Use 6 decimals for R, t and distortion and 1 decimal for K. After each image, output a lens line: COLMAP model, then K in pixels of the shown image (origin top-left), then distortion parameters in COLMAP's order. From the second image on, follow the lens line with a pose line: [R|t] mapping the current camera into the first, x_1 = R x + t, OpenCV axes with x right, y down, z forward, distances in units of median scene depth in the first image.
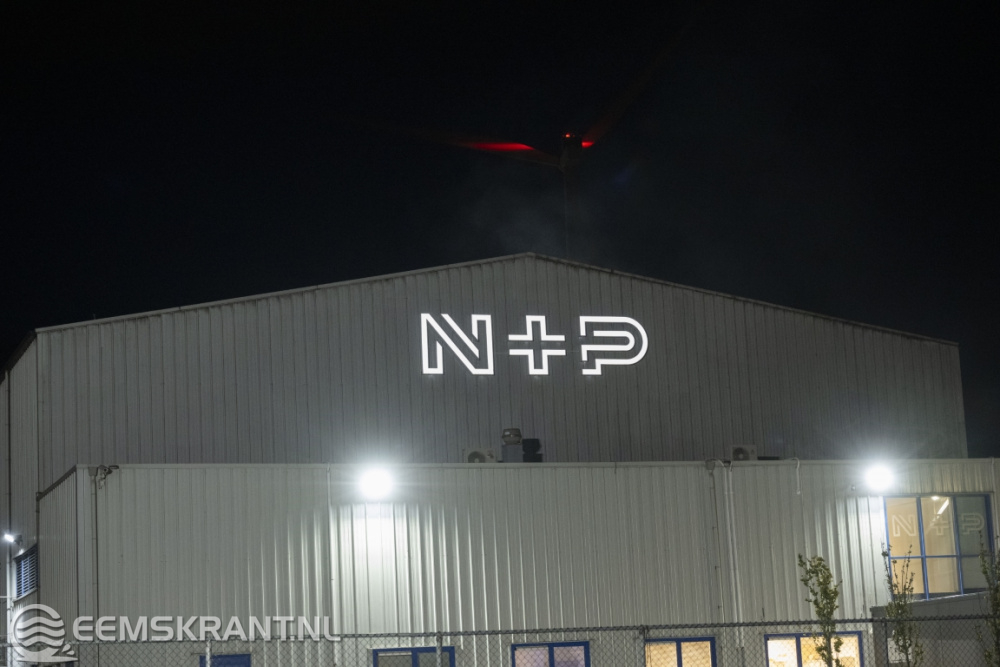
lens RADIAL K [[2026.5, 0, 500.2], [0, 2026.5, 333.7], [0, 0, 1]] dist [0.000273, 0.000000]
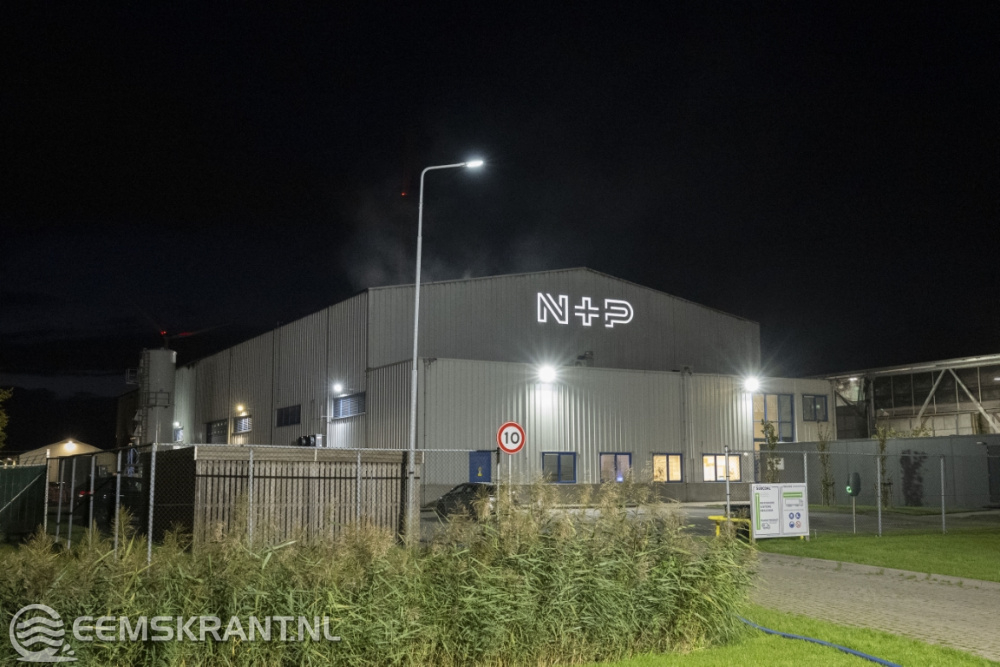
lens RADIAL K [[1039.4, 0, 499.1], [0, 1039.4, 335.6], [0, 0, 1]] dist [-0.016661, 0.000000]
pose [[0.985820, 0.066466, 0.154082, -0.238354], [-0.072762, 0.996714, 0.035586, -0.001288], [-0.151211, -0.046293, 0.987417, -0.054928]]
